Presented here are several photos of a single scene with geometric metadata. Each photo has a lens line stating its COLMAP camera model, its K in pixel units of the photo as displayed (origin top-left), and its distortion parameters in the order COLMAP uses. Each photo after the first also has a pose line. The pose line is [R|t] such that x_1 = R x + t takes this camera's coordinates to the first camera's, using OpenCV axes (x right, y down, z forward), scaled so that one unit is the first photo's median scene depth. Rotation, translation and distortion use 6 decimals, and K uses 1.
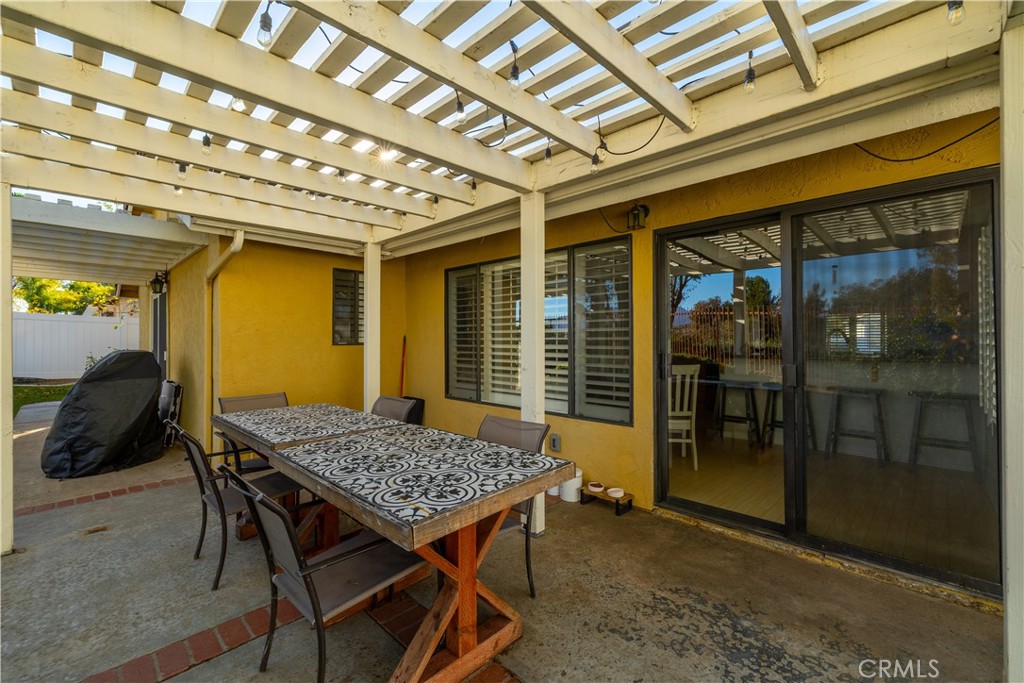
lens RADIAL K [[434.2, 0, 511.8], [0, 434.2, 338.4], [0, 0, 1]] dist [0.000984, -0.000295]
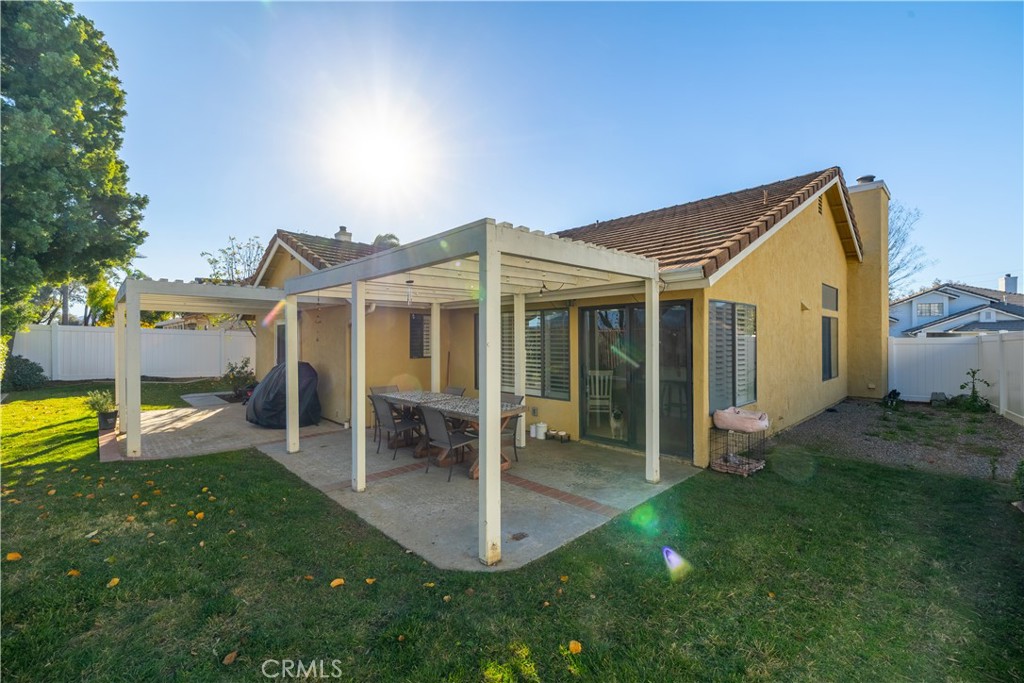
lens RADIAL K [[434.2, 0, 513.2], [0, 434.2, 340.8], [0, 0, 1]] dist [0.000984, -0.000295]
pose [[0.999658, -0.003711, -0.025883, 0.062837], [0.004002, 0.999929, 0.011199, -0.106955], [0.025840, -0.011299, 0.999602, -1.056892]]
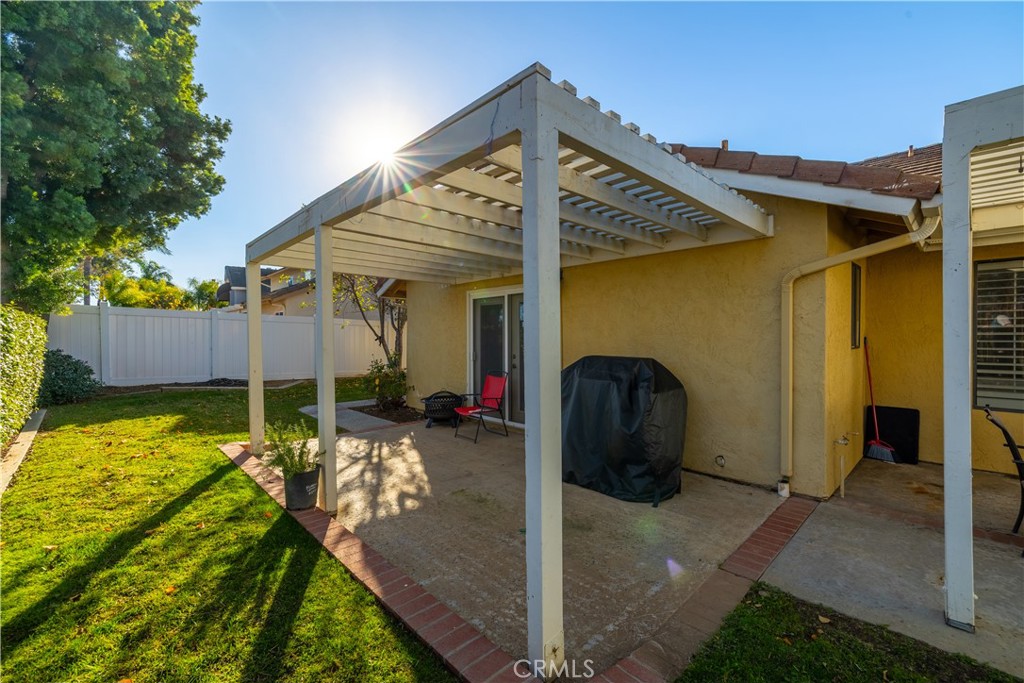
lens RADIAL K [[434.2, 0, 515.4], [0, 434.2, 342.4], [0, 0, 1]] dist [0.000984, -0.000295]
pose [[0.999558, -0.006400, -0.029025, -1.552274], [0.007061, 0.999717, 0.022725, -0.036316], [0.028872, -0.022920, 0.999320, 0.137678]]
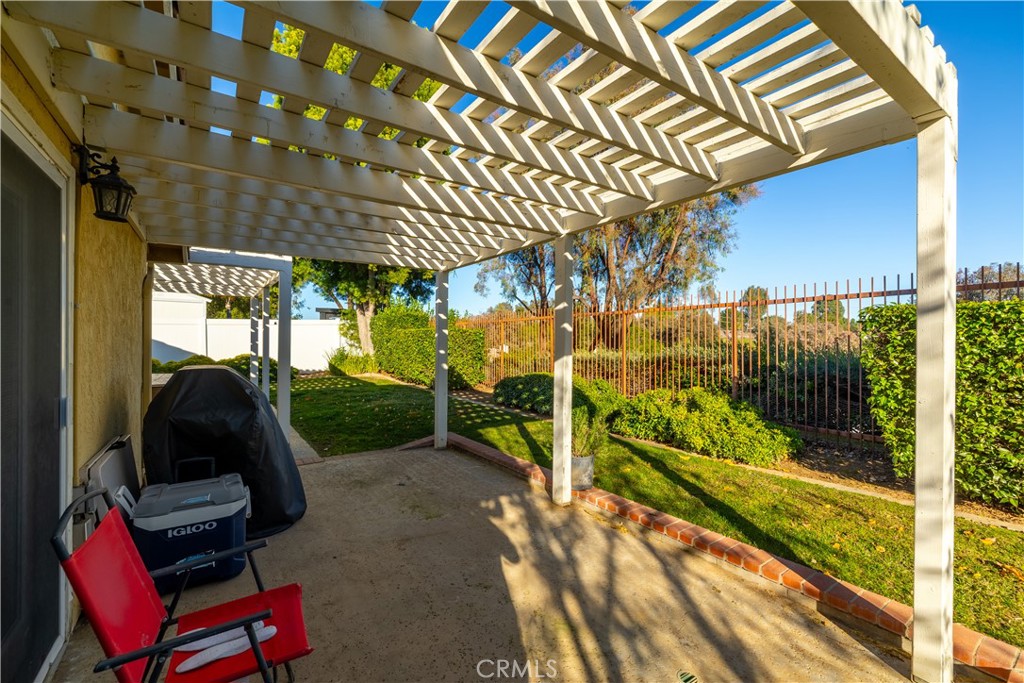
lens RADIAL K [[434.2, 0, 511.1], [0, 434.2, 340.5], [0, 0, 1]] dist [0.000984, -0.000295]
pose [[-0.981224, -0.006088, 0.192778, -2.320591], [-0.007935, 0.999930, -0.008811, 0.018443], [-0.192711, -0.010176, -0.981203, 3.074696]]
